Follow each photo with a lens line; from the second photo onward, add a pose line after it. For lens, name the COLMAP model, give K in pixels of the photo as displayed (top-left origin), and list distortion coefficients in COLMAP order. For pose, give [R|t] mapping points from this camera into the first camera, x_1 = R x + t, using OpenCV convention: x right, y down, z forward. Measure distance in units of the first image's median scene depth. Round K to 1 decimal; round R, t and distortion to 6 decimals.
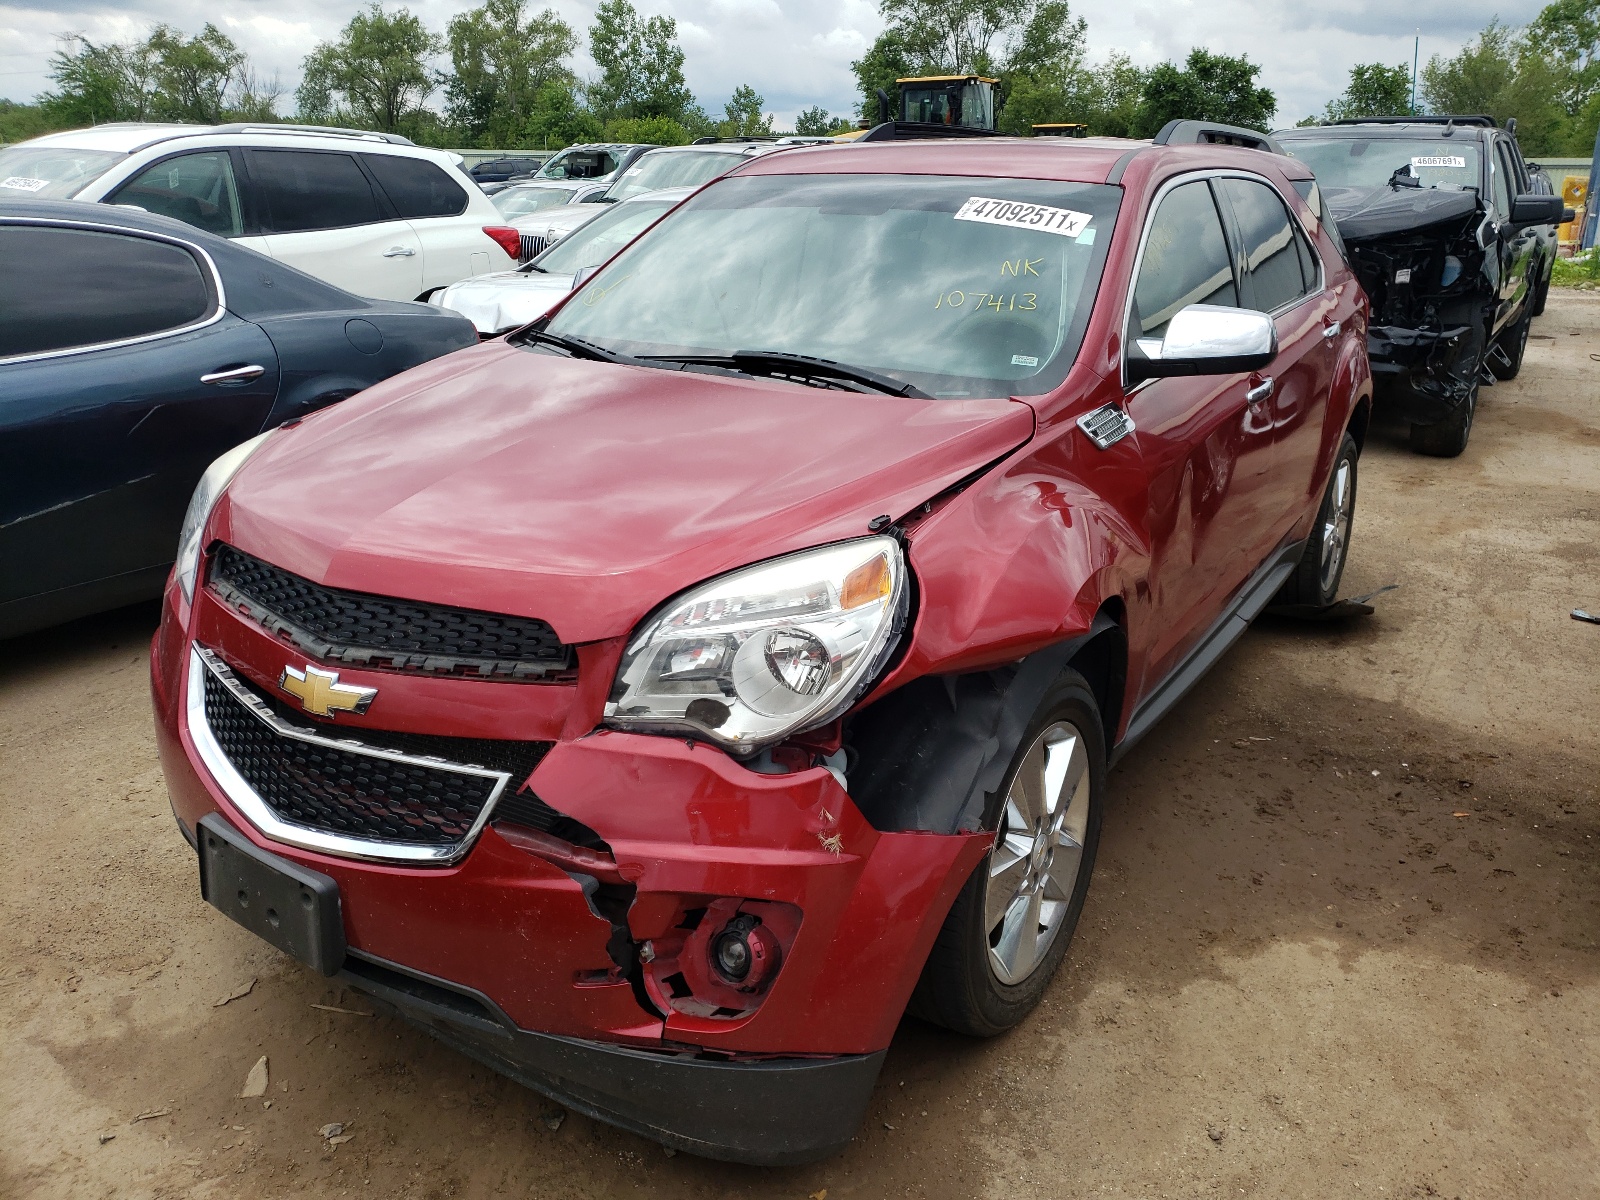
lens RADIAL K [[1207.2, 0, 807.5], [0, 1207.2, 600.4], [0, 0, 1]] dist [0.019442, -0.001745]
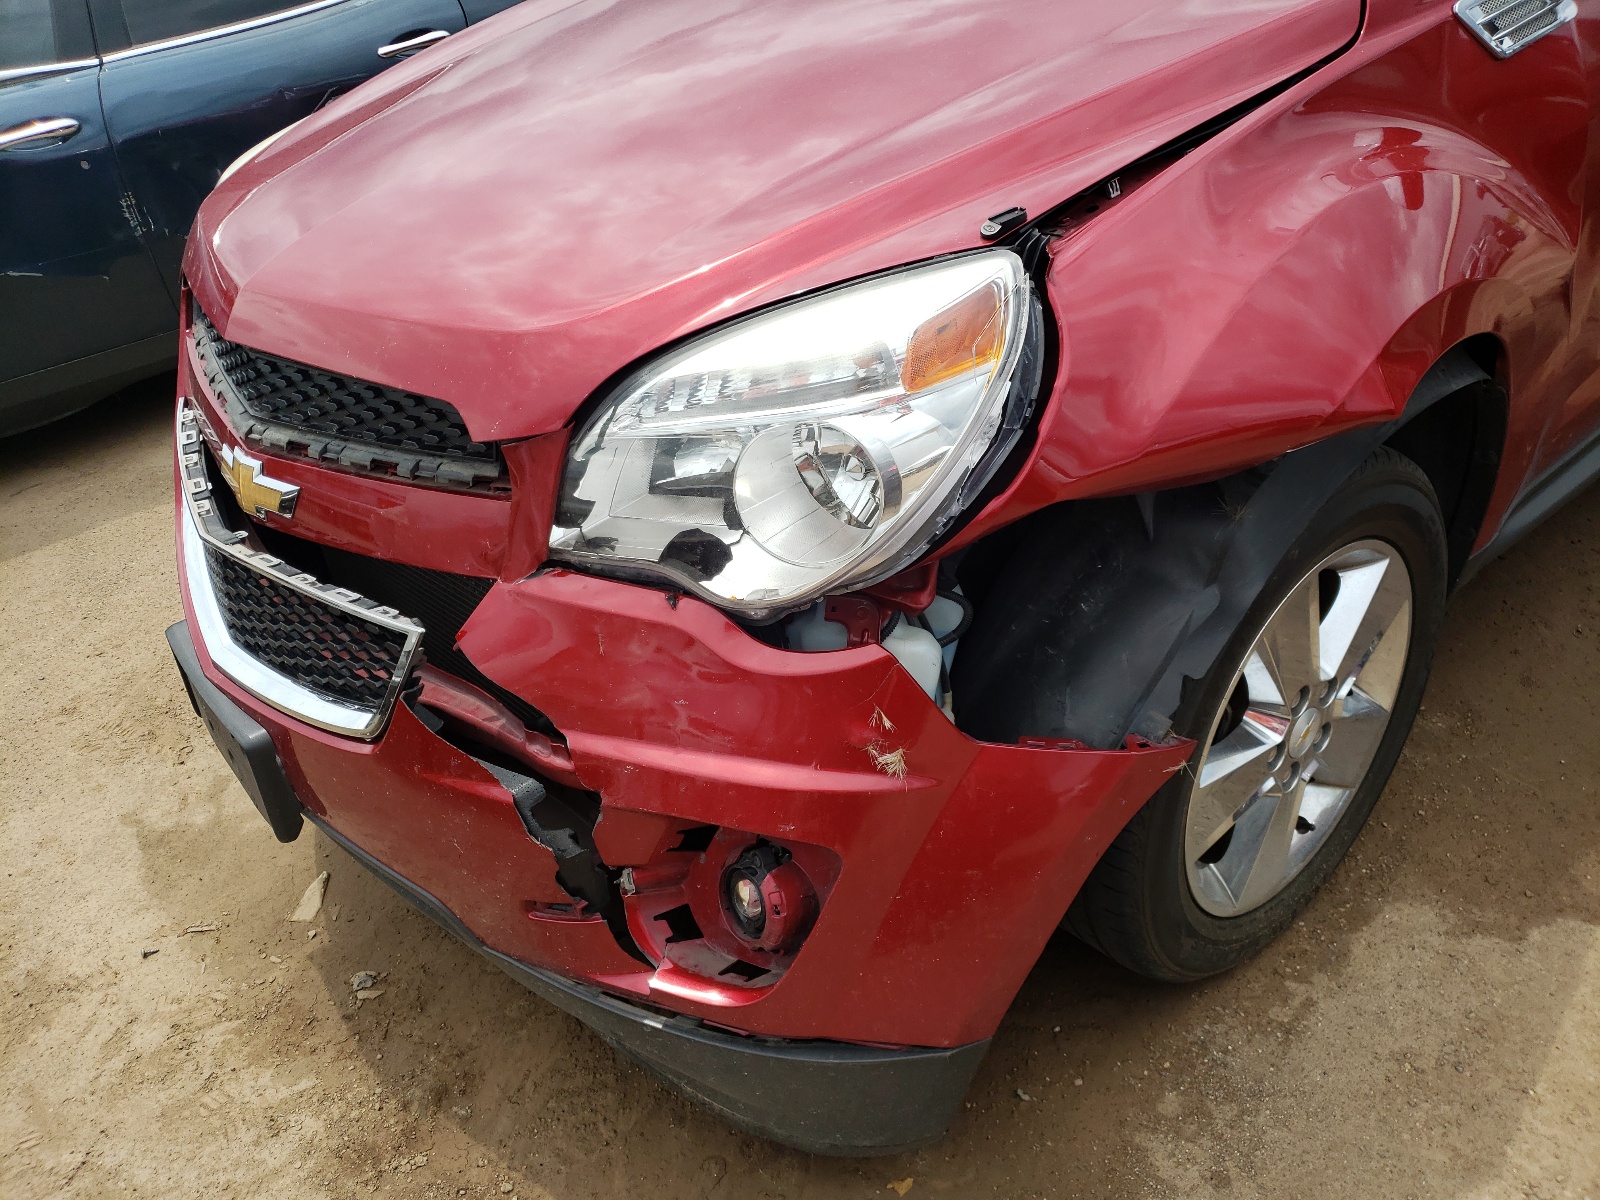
lens RADIAL K [[1207.2, 0, 782.1], [0, 1207.2, 601.1], [0, 0, 1]] dist [0.019442, -0.001745]
pose [[0.950624, 0.064507, -0.303566, 0.139575], [0.016092, 0.966599, 0.255790, -0.039621], [0.309927, -0.248045, 0.917834, 0.387489]]
